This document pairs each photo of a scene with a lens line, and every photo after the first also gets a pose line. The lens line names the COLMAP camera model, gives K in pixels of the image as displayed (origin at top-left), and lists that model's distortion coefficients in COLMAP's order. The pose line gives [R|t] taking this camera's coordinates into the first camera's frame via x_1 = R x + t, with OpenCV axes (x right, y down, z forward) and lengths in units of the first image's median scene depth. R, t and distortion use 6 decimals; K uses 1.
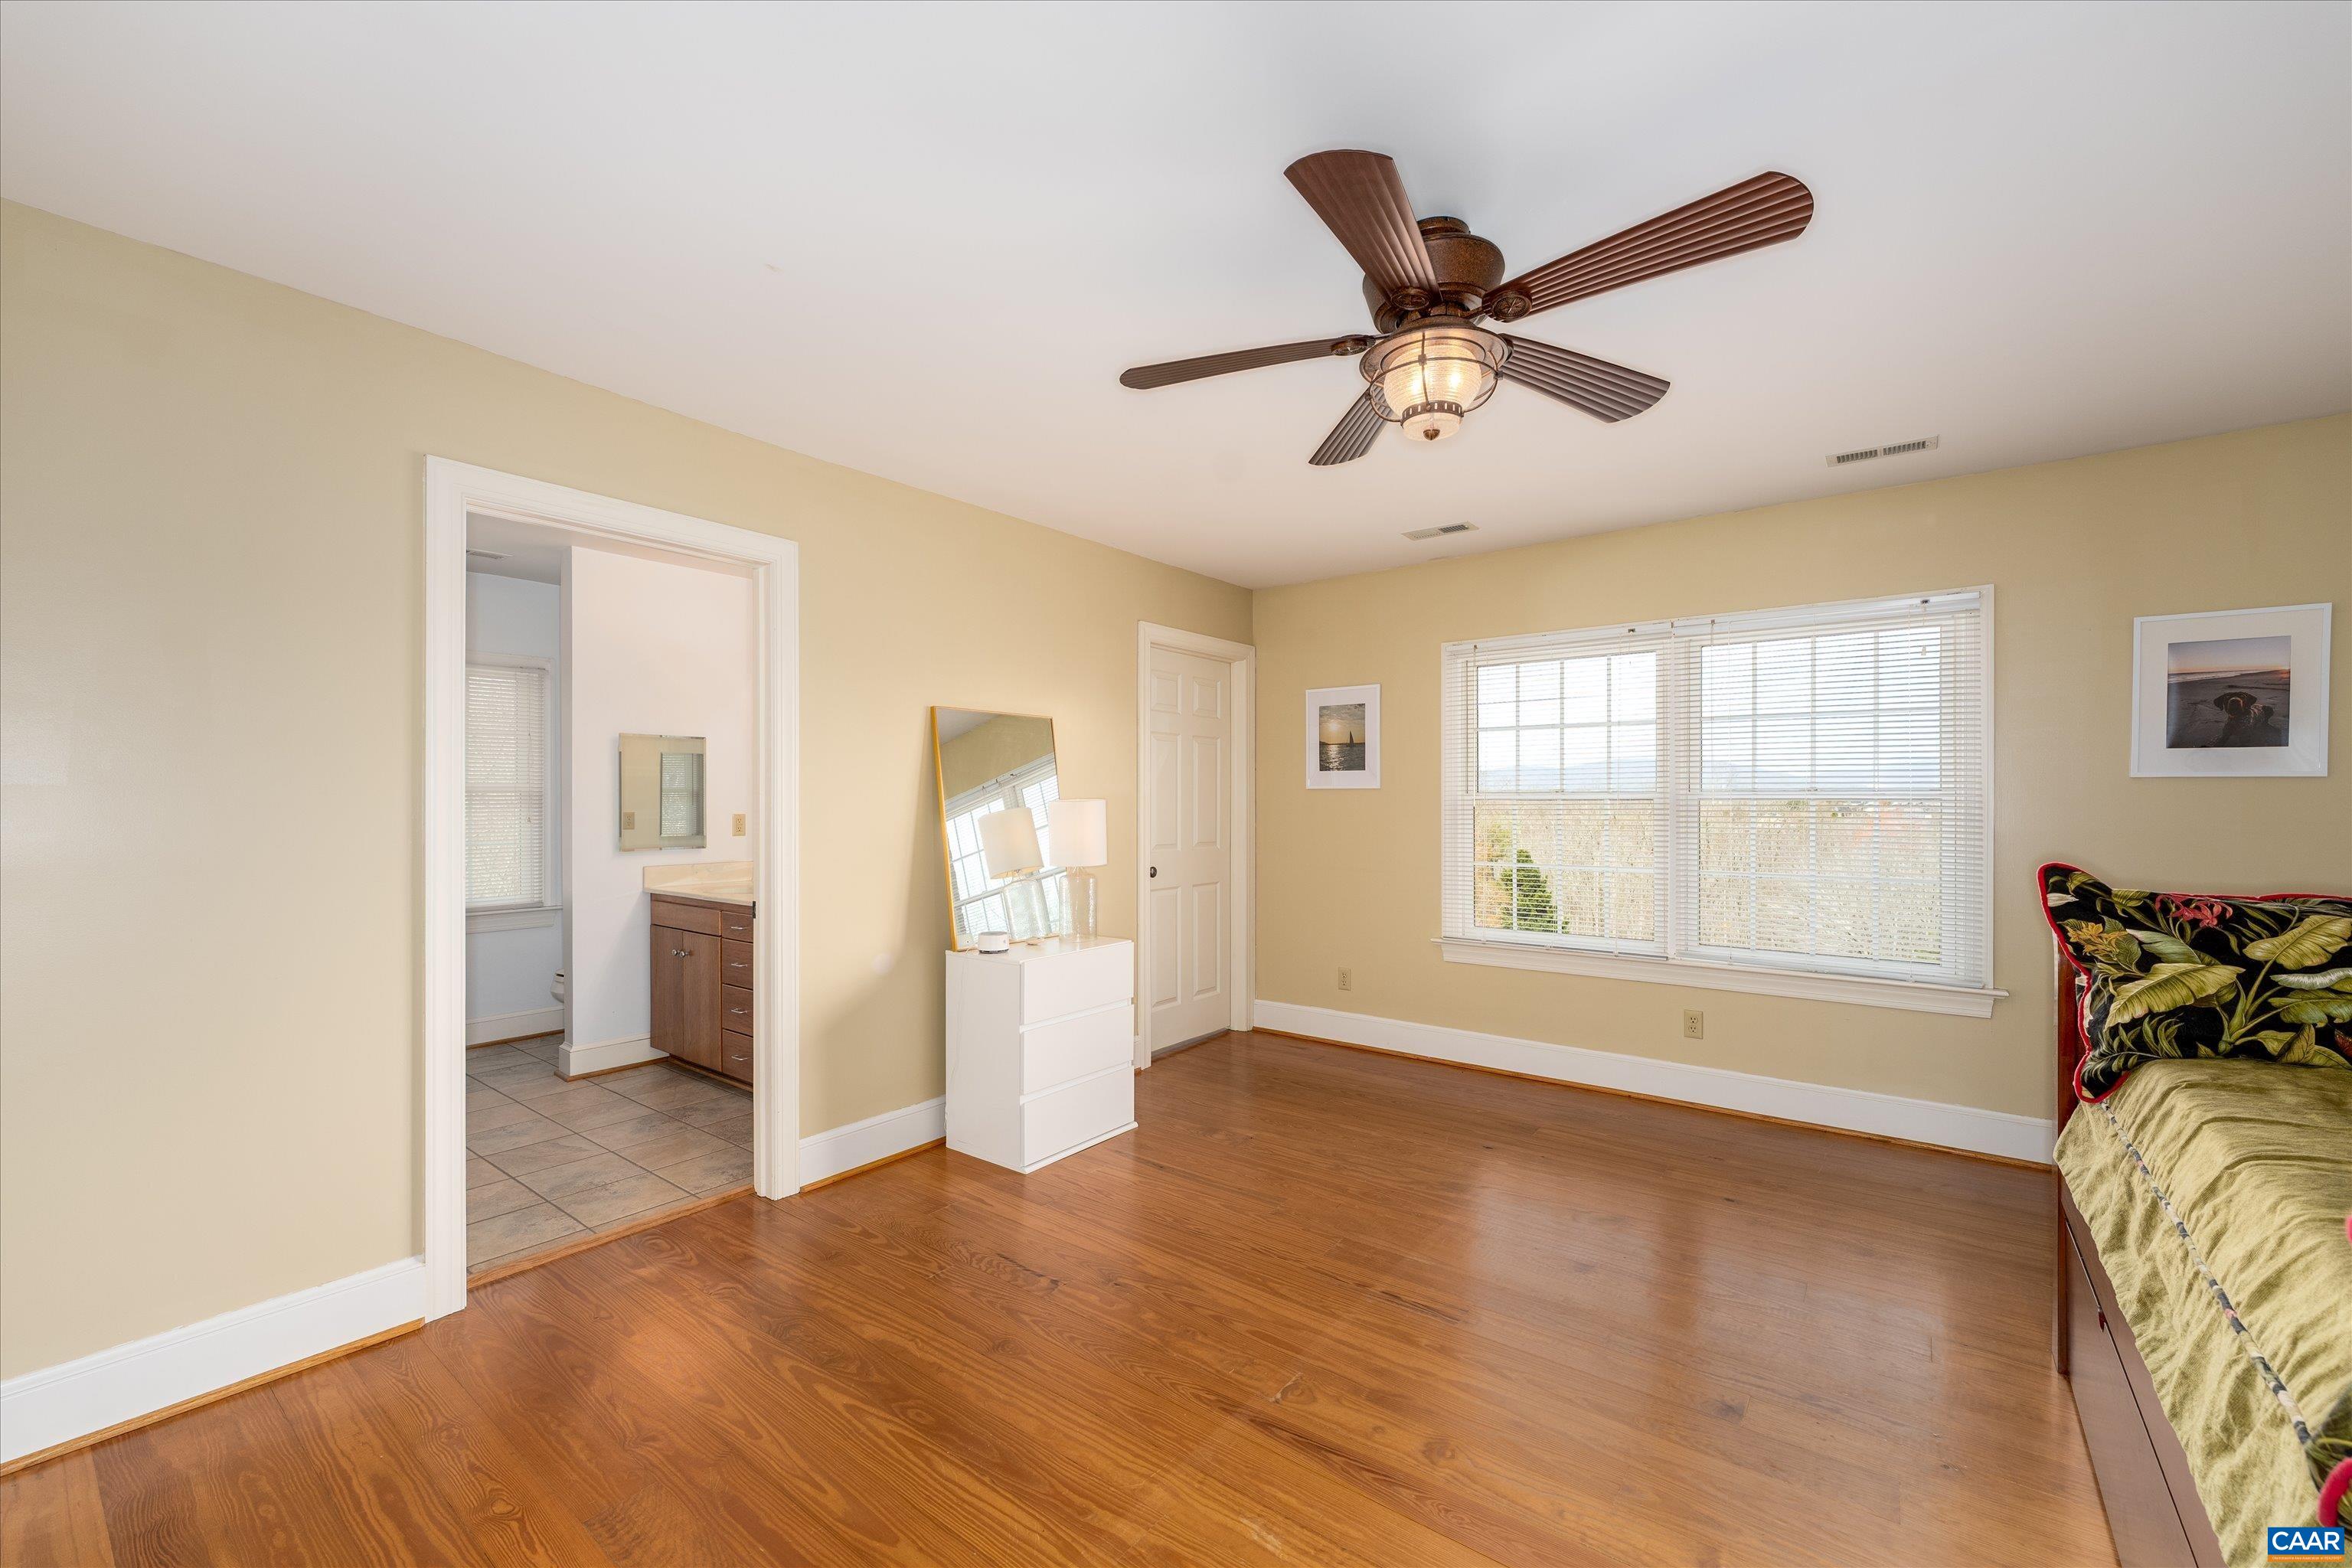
lens RADIAL K [[942.3, 0, 1164.6], [0, 942.3, 794.4], [0, 0, 1]] dist [0.000032, -0.000613]
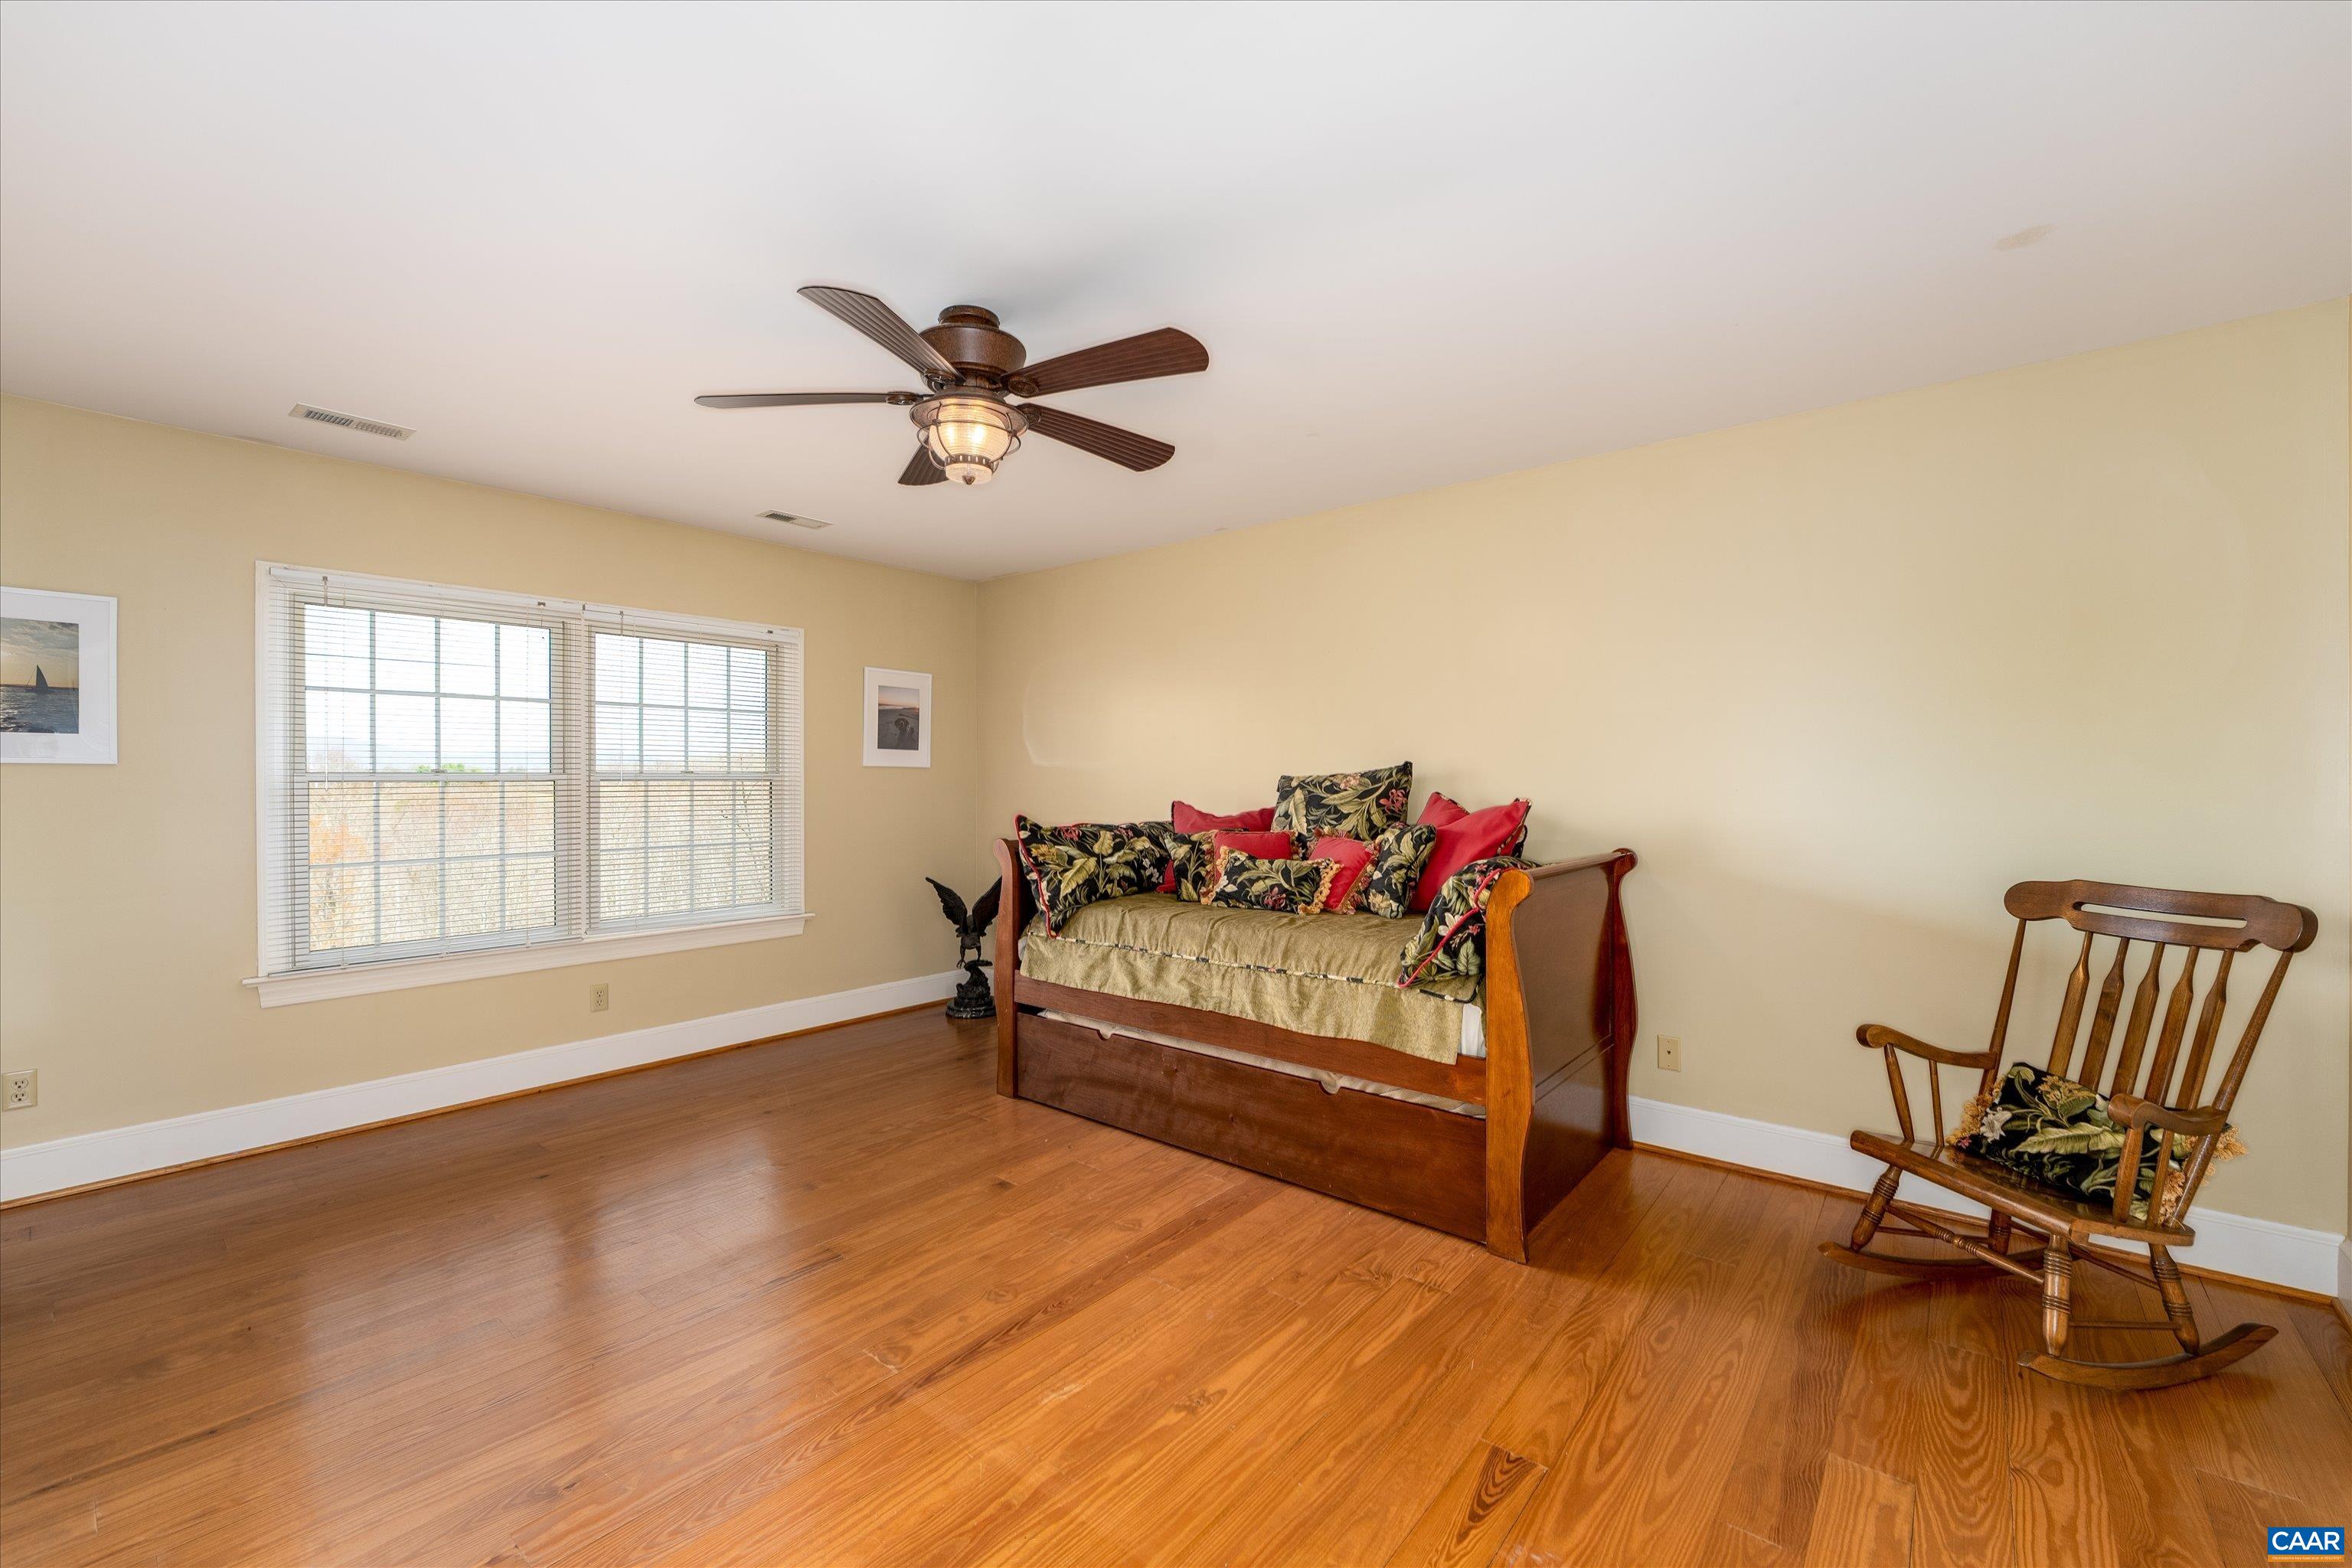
lens RADIAL K [[942.3, 0, 1163.7], [0, 942.3, 779.1], [0, 0, 1]] dist [0.000032, -0.000613]
pose [[0.049447, 0.001835, 0.998775, -0.571942], [-0.002158, 0.999996, -0.001730, 0.005306], [-0.998774, -0.002070, 0.049451, 0.429655]]
